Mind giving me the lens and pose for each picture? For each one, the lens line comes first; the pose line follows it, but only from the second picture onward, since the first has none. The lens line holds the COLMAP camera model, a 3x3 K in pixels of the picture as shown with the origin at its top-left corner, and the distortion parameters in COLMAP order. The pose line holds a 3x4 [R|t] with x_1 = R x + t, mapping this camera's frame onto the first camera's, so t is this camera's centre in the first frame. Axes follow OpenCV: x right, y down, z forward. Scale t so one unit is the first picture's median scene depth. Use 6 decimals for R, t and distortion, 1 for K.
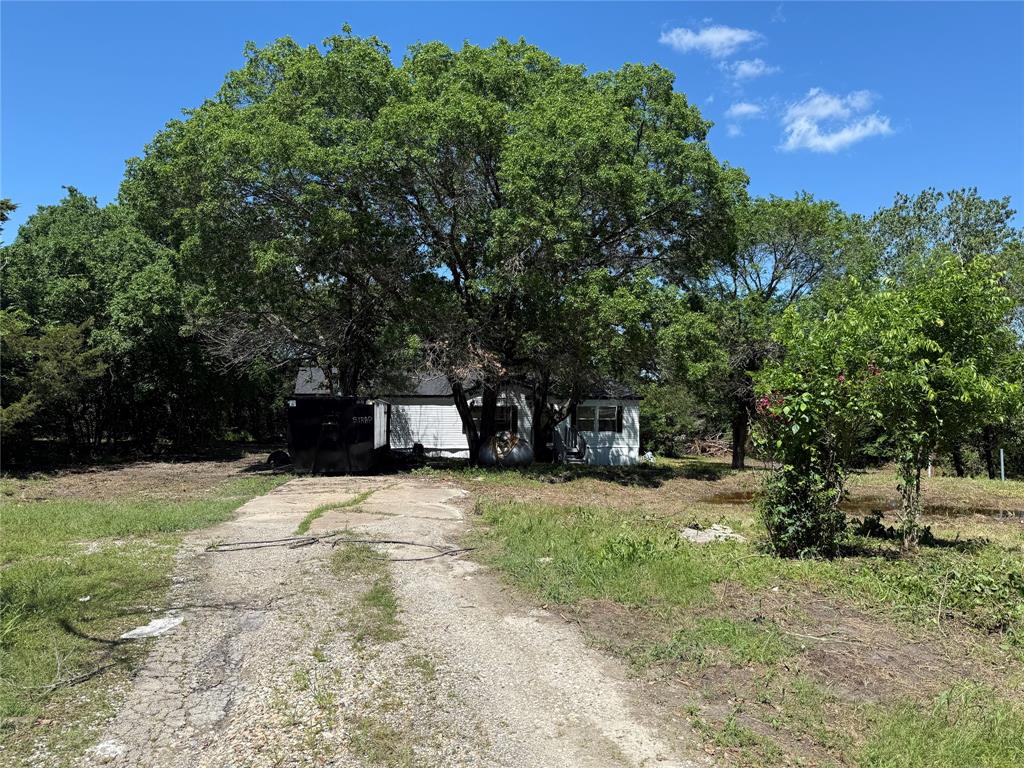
lens RADIAL K [[729.7, 0, 519.1], [0, 729.7, 386.4], [0, 0, 1]] dist [0.046068, -0.036551]
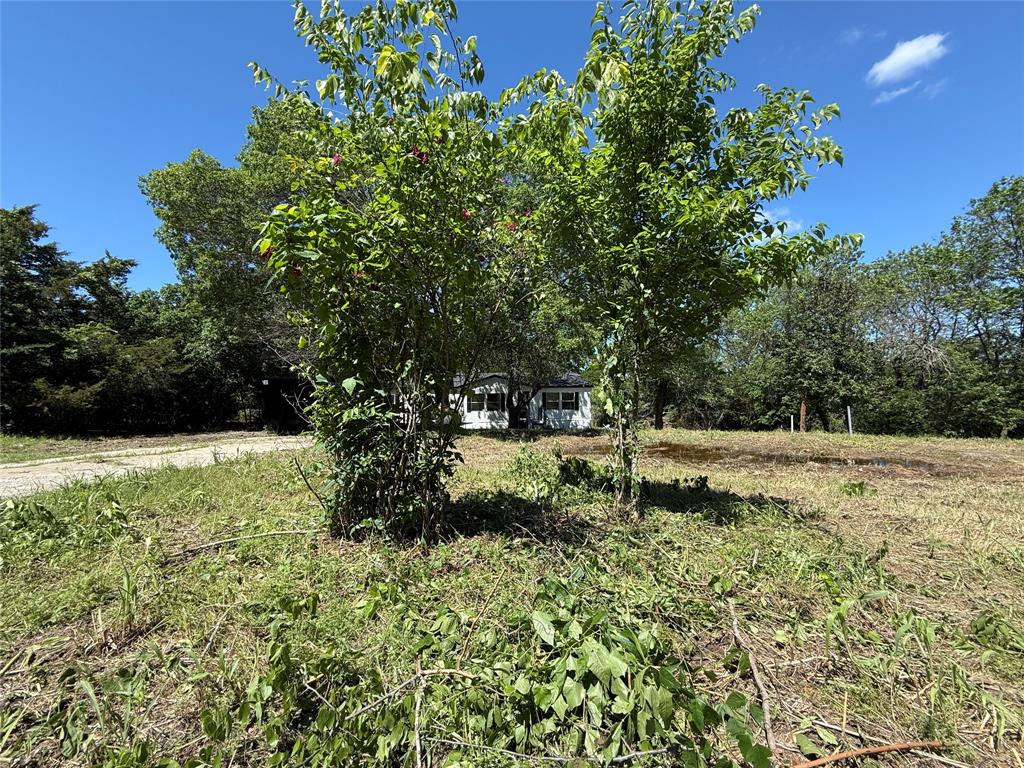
lens RADIAL K [[409.9, 0, 508.0], [0, 409.9, 381.1], [0, 0, 1]] dist [0.019546, 0.000313]
pose [[0.990682, -0.030160, -0.132817, 0.114414], [0.026240, 0.999170, -0.031169, 0.027690], [0.133647, 0.027393, 0.990650, 0.153227]]
